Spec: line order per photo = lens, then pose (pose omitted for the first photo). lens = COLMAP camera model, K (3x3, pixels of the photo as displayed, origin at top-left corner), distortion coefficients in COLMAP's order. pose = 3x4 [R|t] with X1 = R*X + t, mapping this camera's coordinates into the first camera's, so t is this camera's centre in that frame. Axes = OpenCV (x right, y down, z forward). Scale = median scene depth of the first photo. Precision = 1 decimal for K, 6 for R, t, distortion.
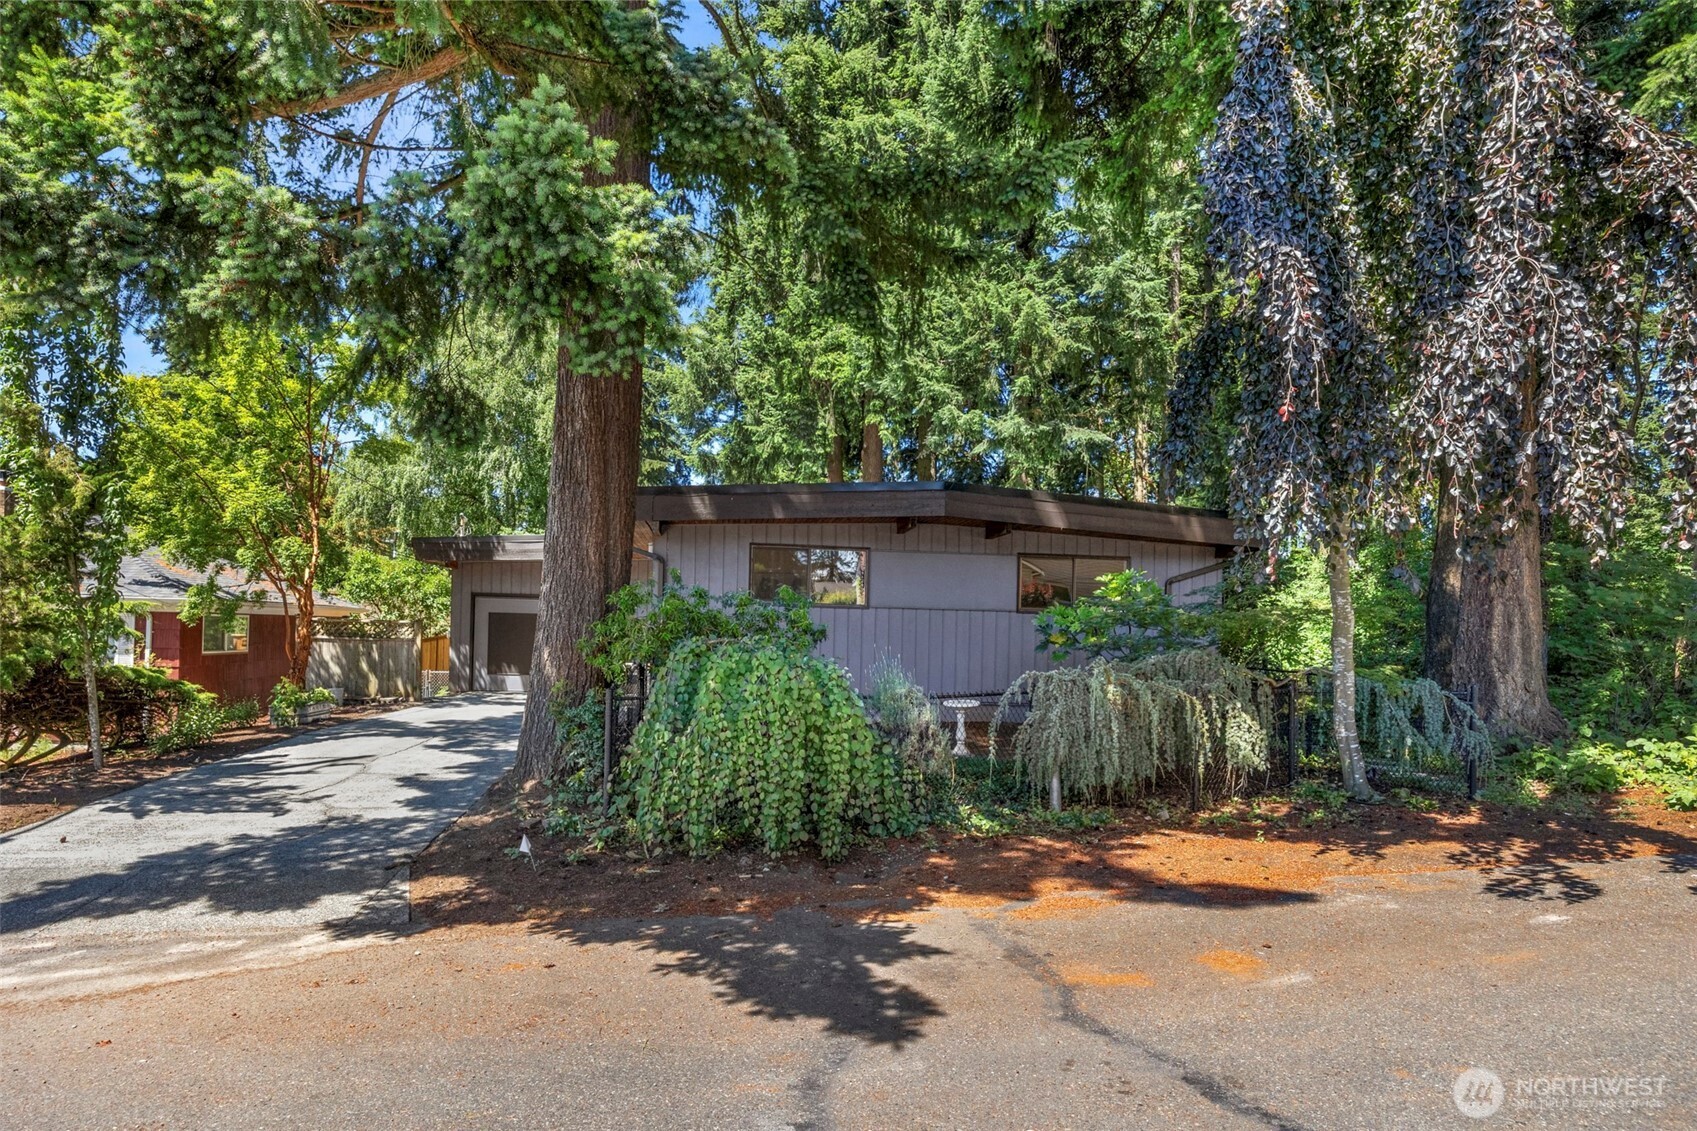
lens RADIAL K [[1017.2, 0, 848.5], [0, 1017.2, 565.5], [0, 0, 1]] dist [-0.000779, -0.000306]
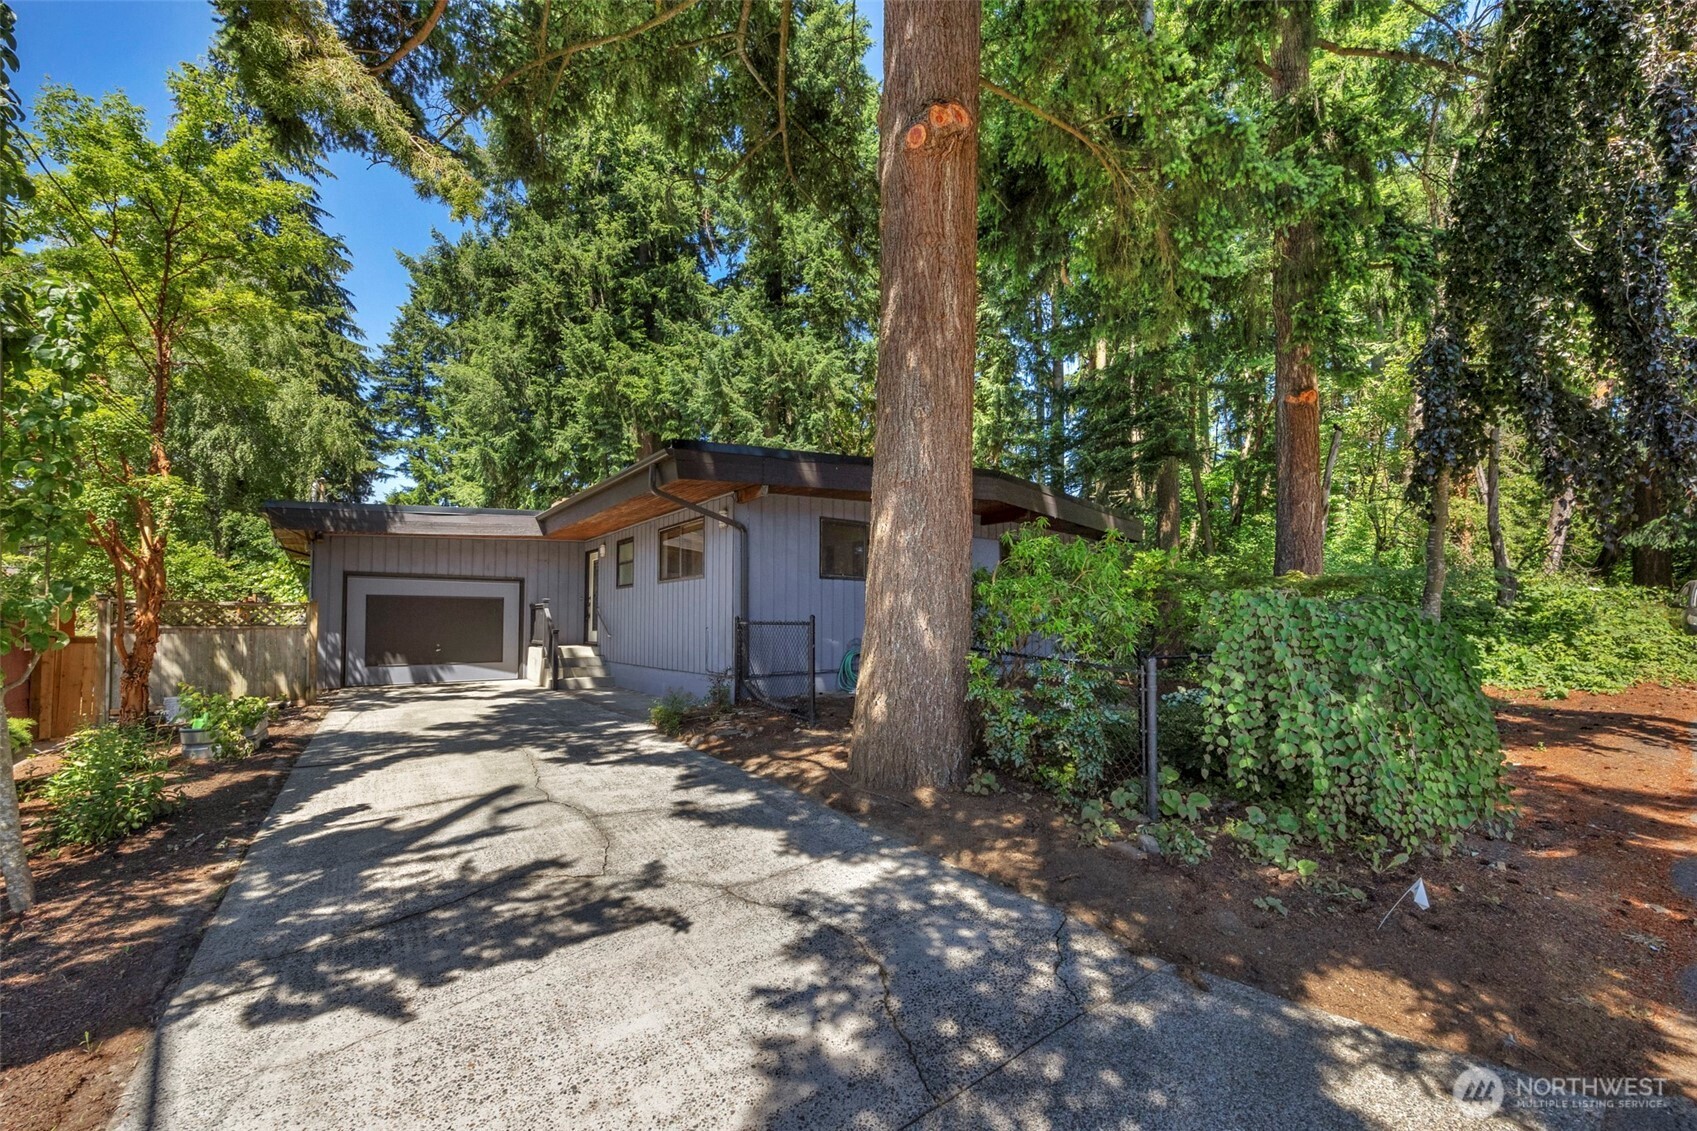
lens RADIAL K [[680.6, 0, 825.3], [0, 680.6, 576.1], [0, 0, 1]] dist [-0.000994, -0.000070]
pose [[0.853230, 0.009130, 0.521455, -0.358628], [-0.009434, 0.999953, -0.002072, 0.031306], [-0.521449, -0.003151, 0.853276, 0.340040]]
